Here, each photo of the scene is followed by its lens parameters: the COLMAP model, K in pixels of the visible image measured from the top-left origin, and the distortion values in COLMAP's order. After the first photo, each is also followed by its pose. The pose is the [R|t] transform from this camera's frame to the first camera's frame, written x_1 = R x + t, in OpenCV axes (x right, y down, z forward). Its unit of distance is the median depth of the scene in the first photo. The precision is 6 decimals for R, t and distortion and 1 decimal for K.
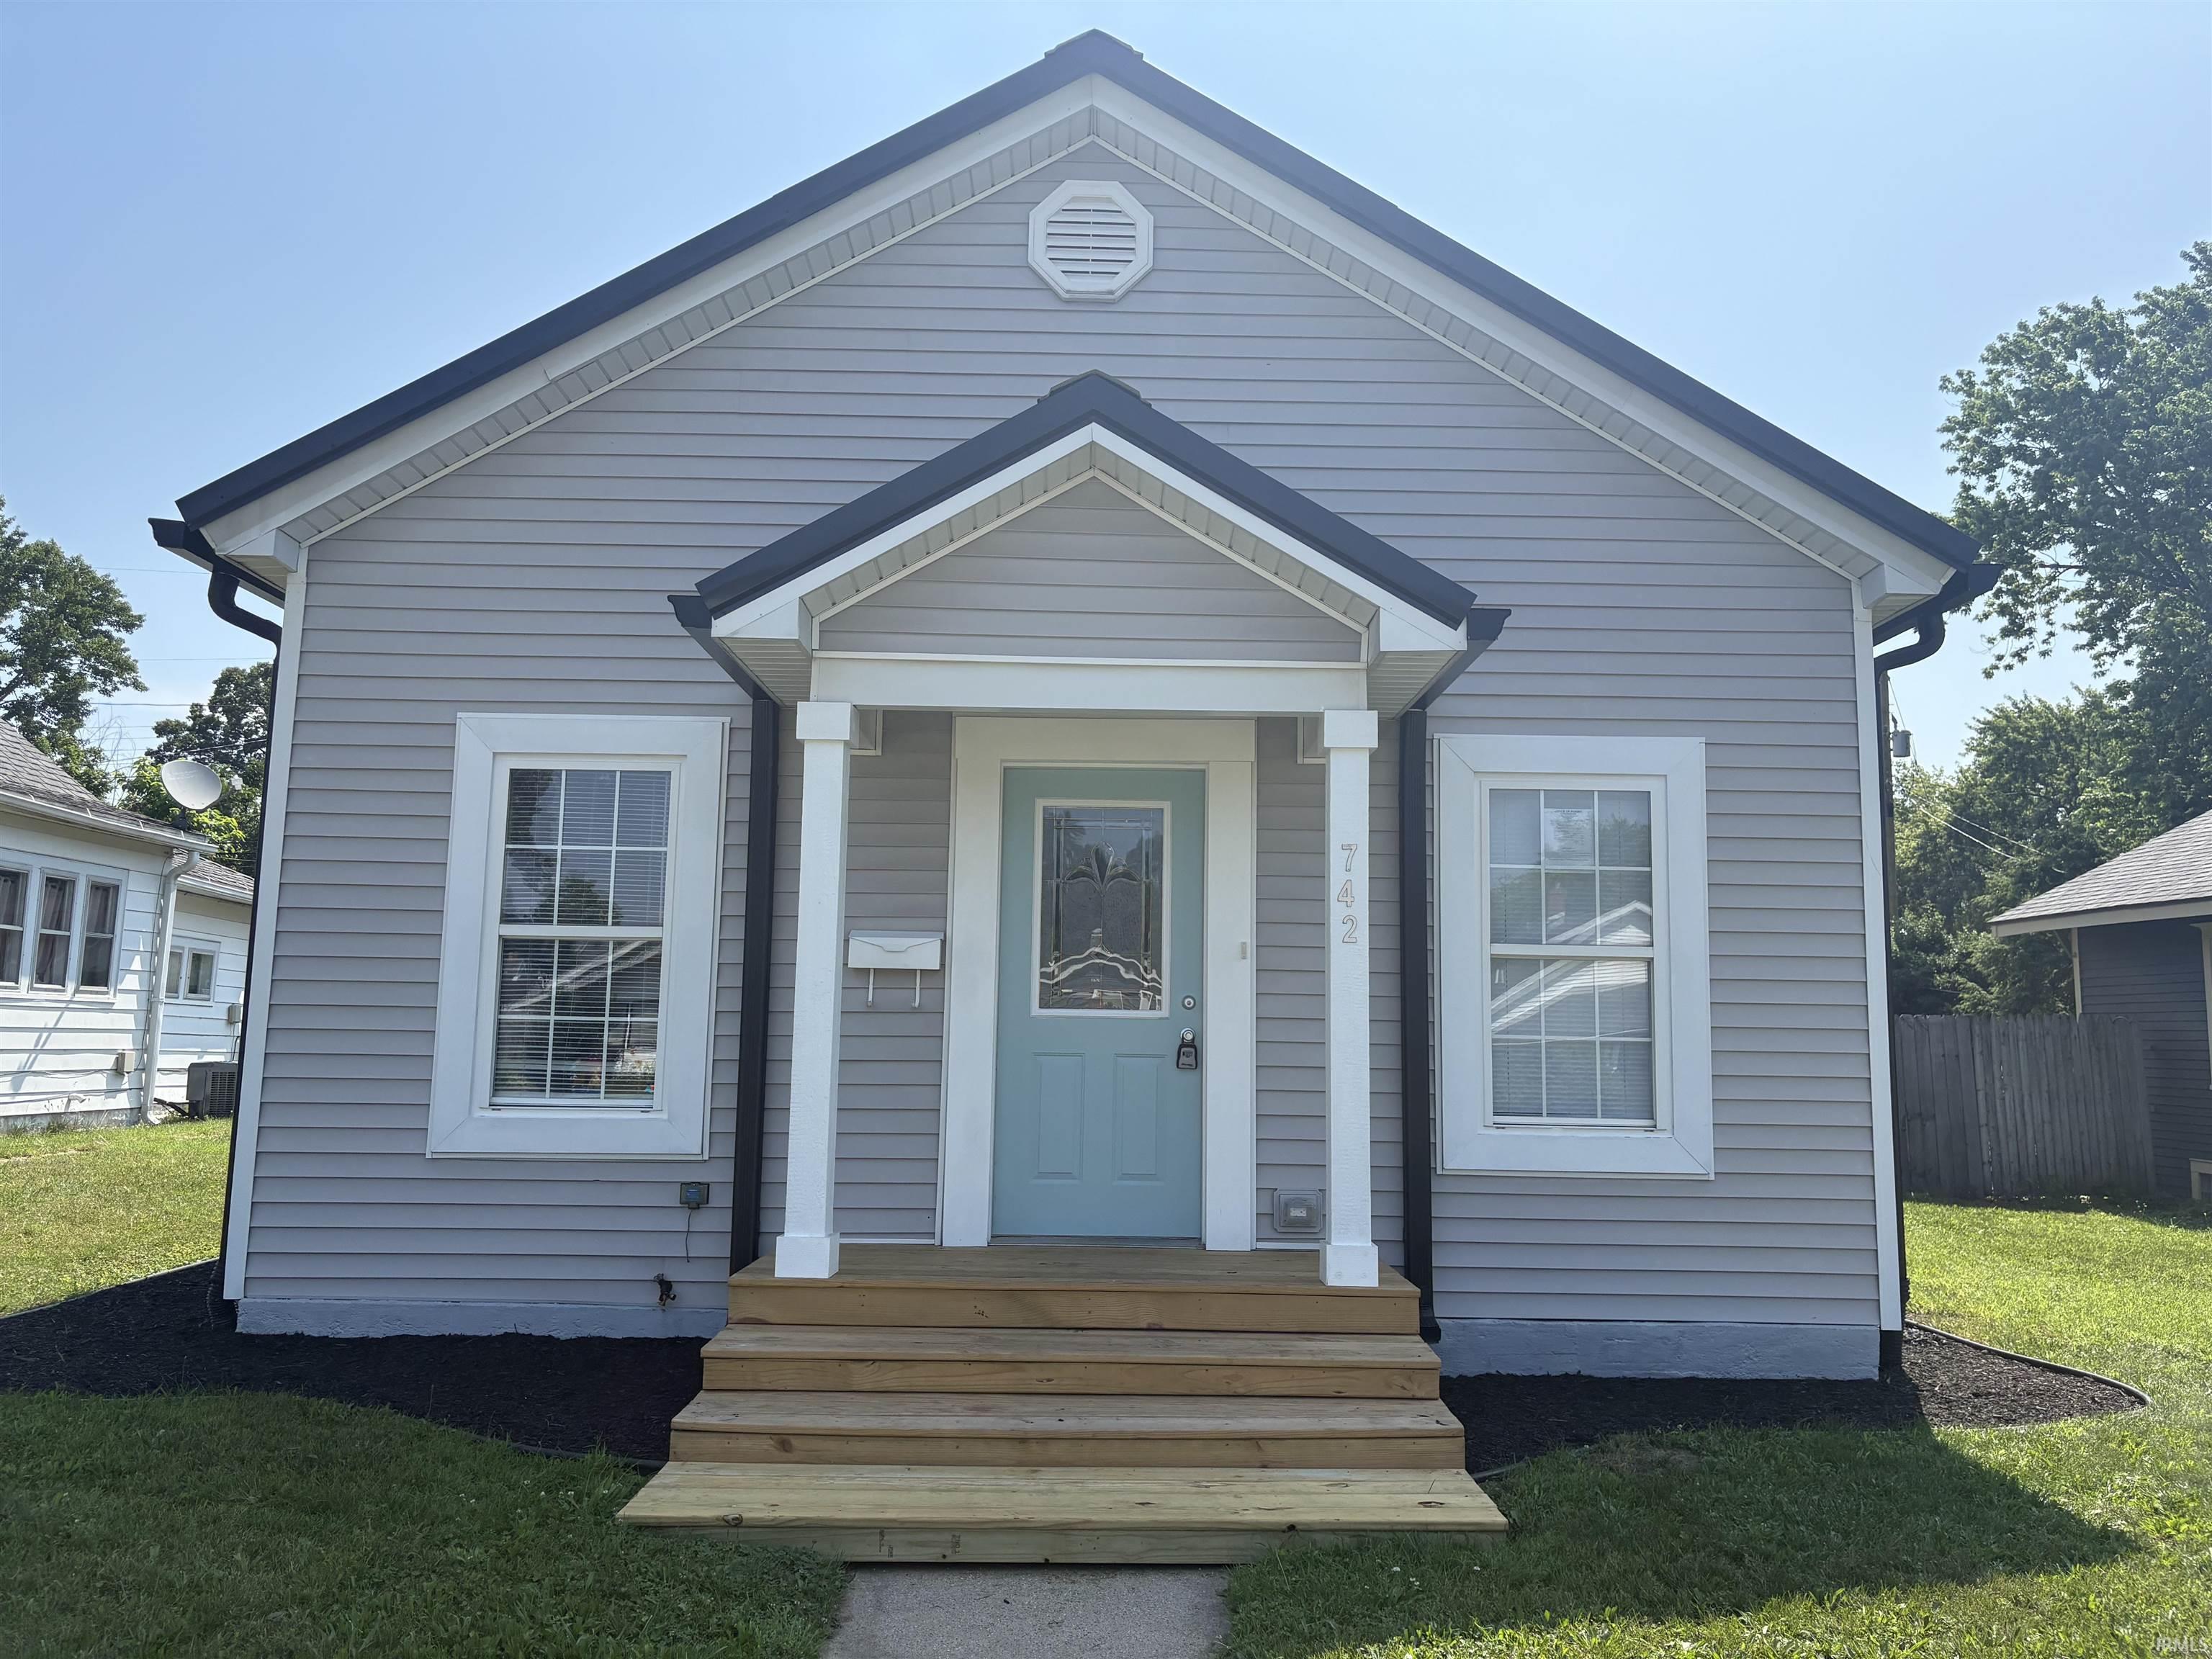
lens RADIAL K [[1675.6, 0, 1106.2], [0, 1675.6, 810.4], [0, 0, 1]] dist [-0.005904, -0.003129]
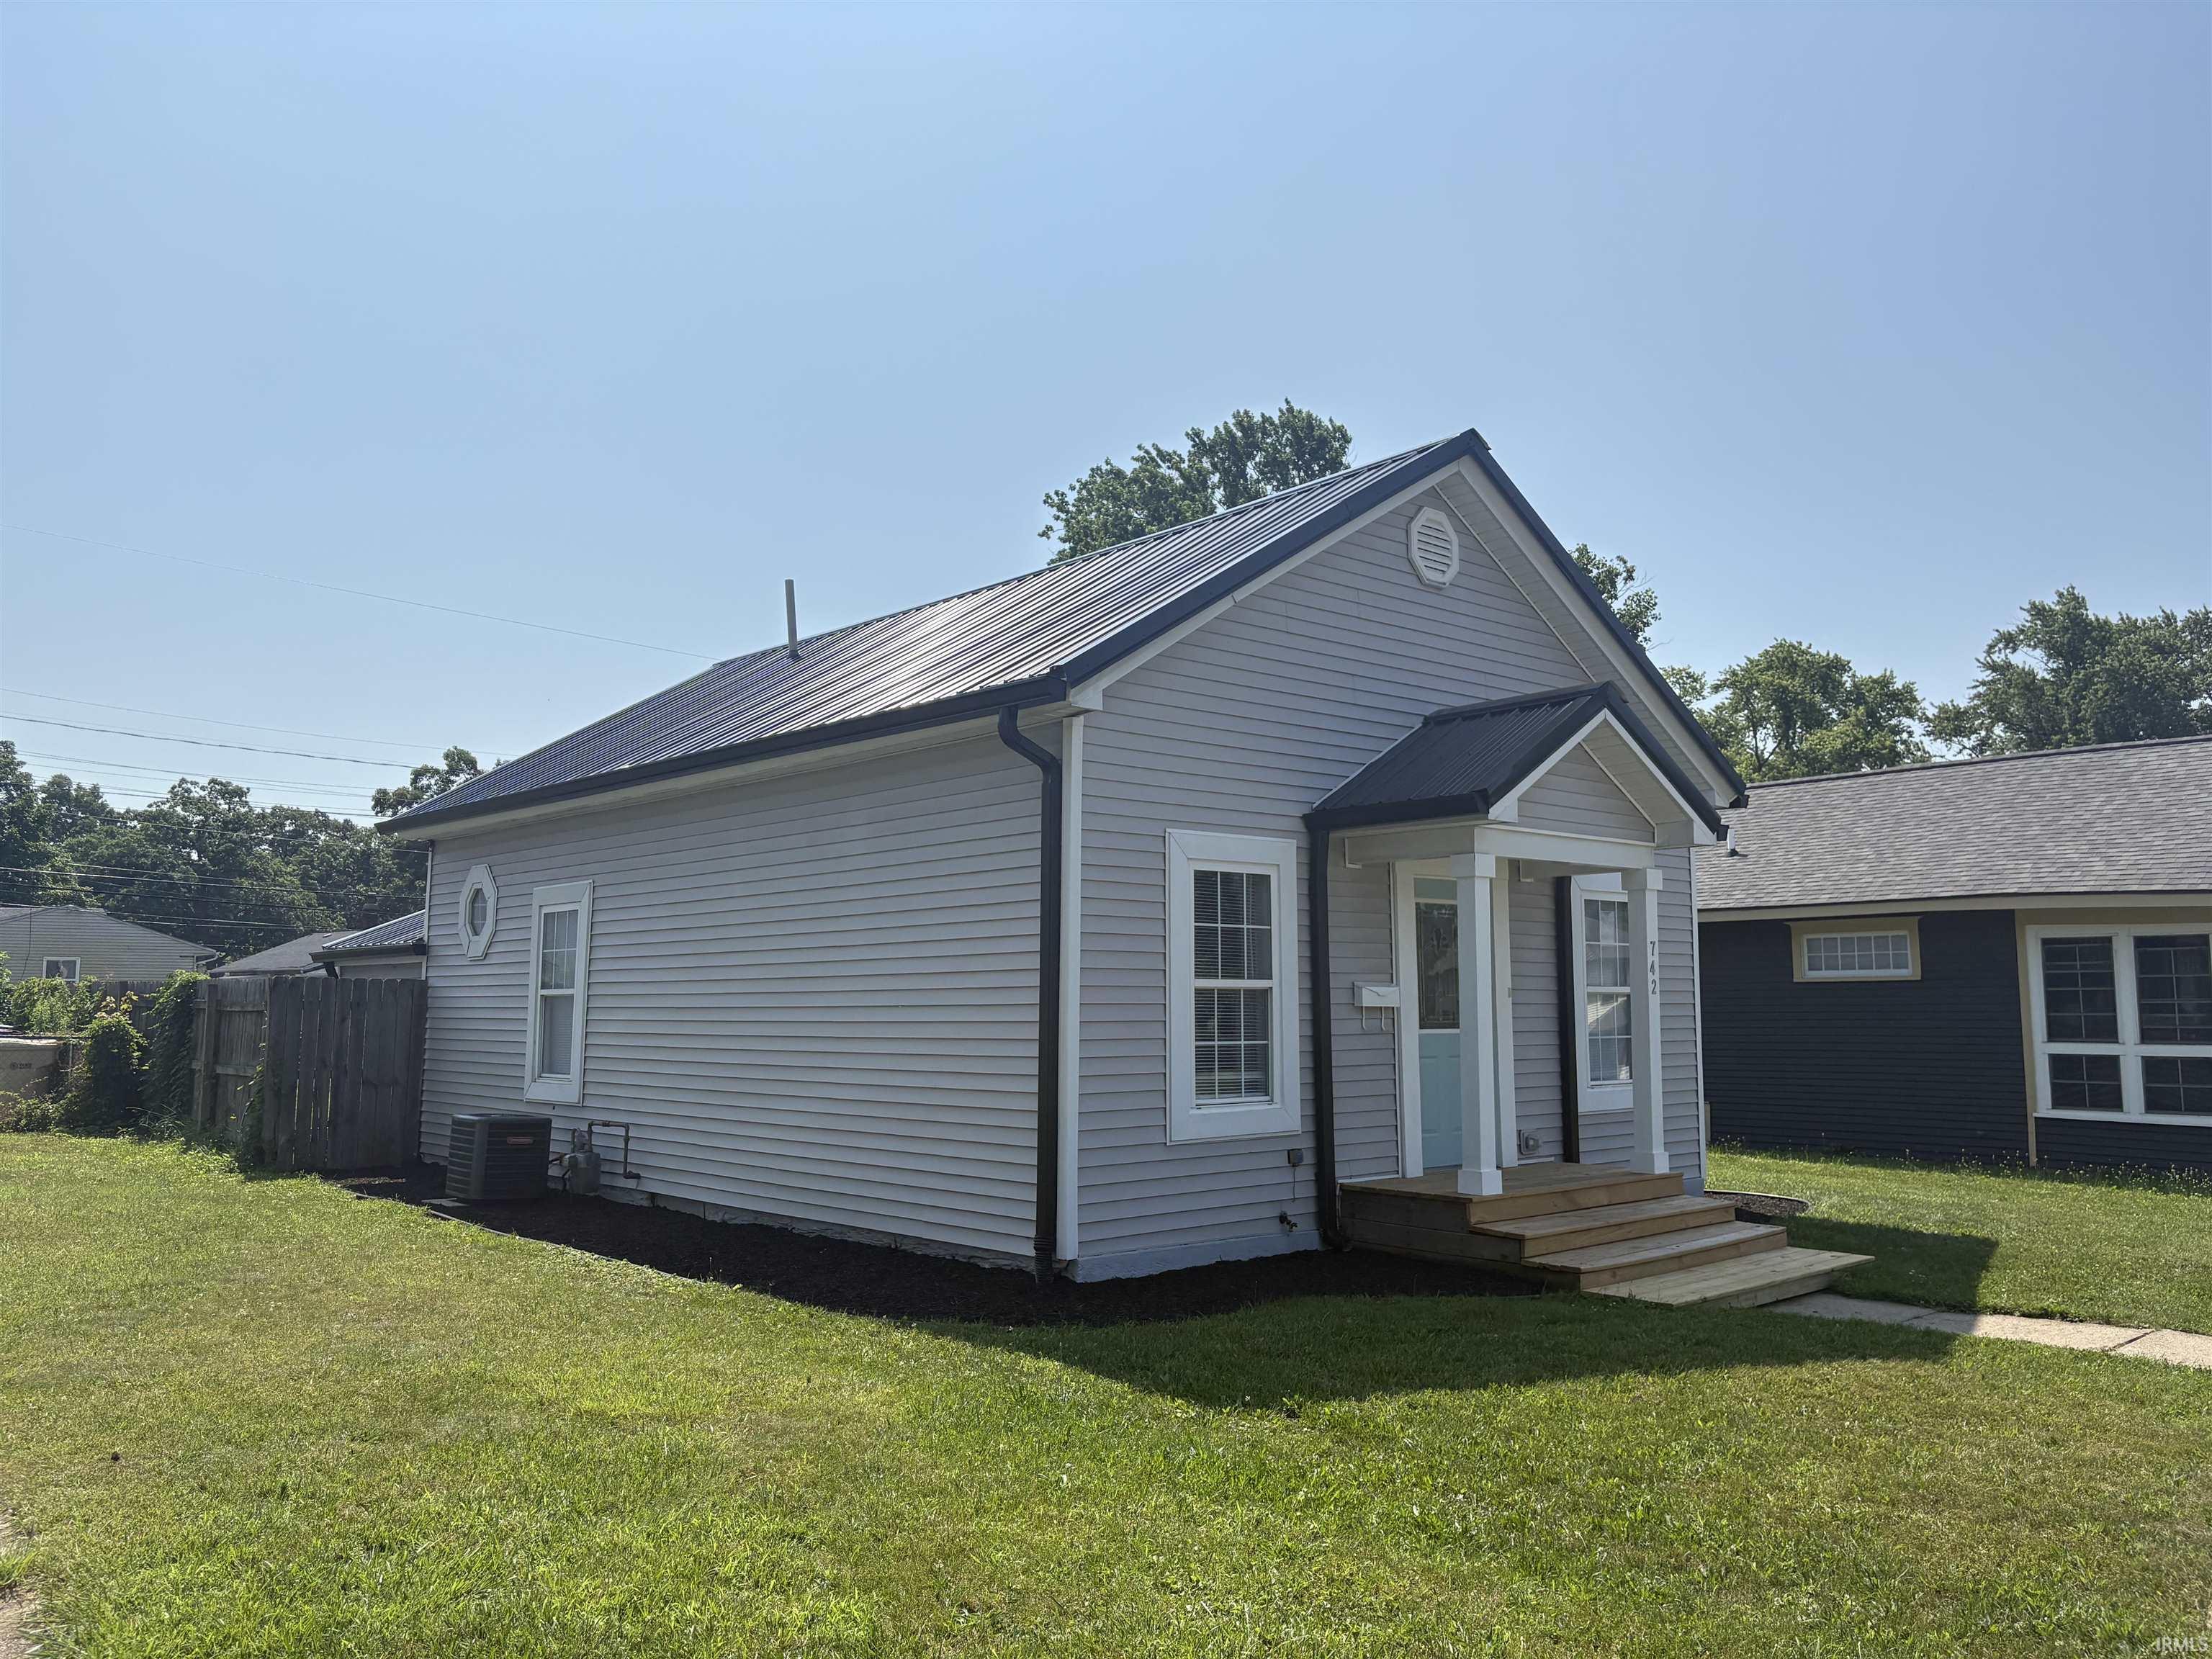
lens RADIAL K [[1663.0, 0, 1106.9], [0, 1663.0, 820.7], [0, 0, 1]] dist [0.087674, -0.089868]
pose [[0.769587, 0.054242, 0.636234, -1.331633], [-0.066563, 0.997772, -0.004550, -0.055784], [-0.635063, -0.038848, 0.771483, -0.047354]]
